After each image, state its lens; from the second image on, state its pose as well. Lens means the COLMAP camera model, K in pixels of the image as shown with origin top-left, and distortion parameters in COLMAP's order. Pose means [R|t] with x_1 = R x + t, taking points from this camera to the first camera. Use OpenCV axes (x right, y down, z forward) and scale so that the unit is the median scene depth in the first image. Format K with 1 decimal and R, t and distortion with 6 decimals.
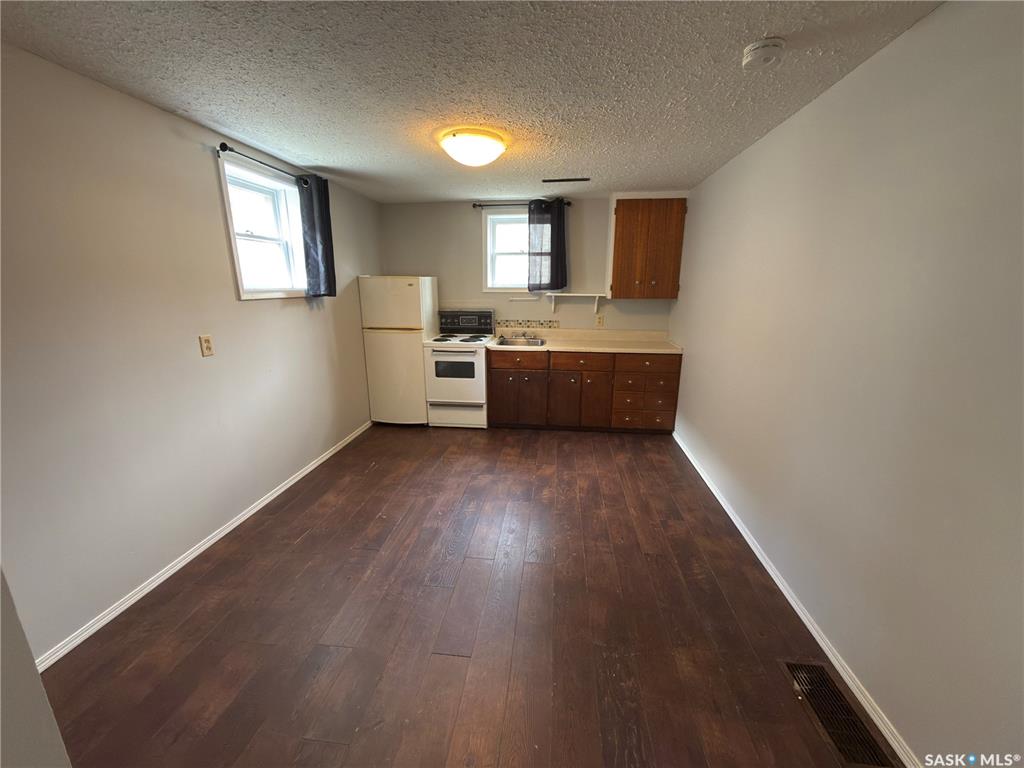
lens RADIAL K [[406.0, 0, 513.8], [0, 406.0, 384.5], [0, 0, 1]] dist [0.000020, -0.000048]
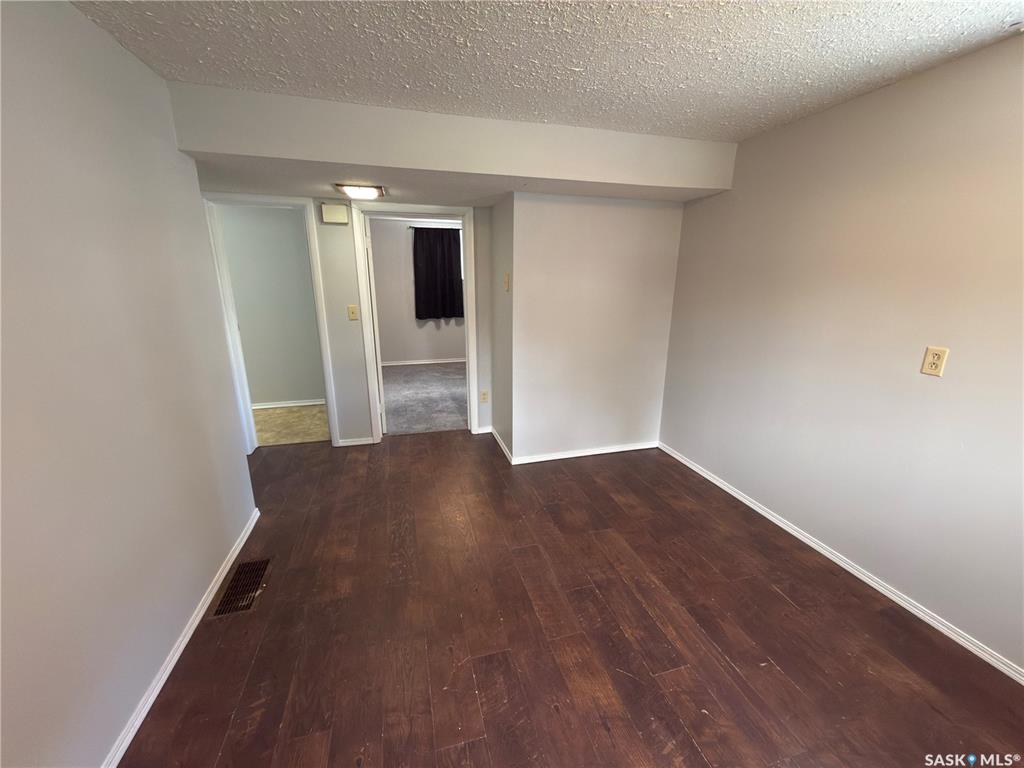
lens RADIAL K [[406.0, 0, 513.8], [0, 406.0, 384.5], [0, 0, 1]] dist [0.000020, -0.000048]
pose [[-0.925774, 0.095150, -0.365910, 0.242513], [-0.095918, 0.877042, 0.470741, -0.339169], [0.365709, 0.470896, -0.802816, 1.347106]]
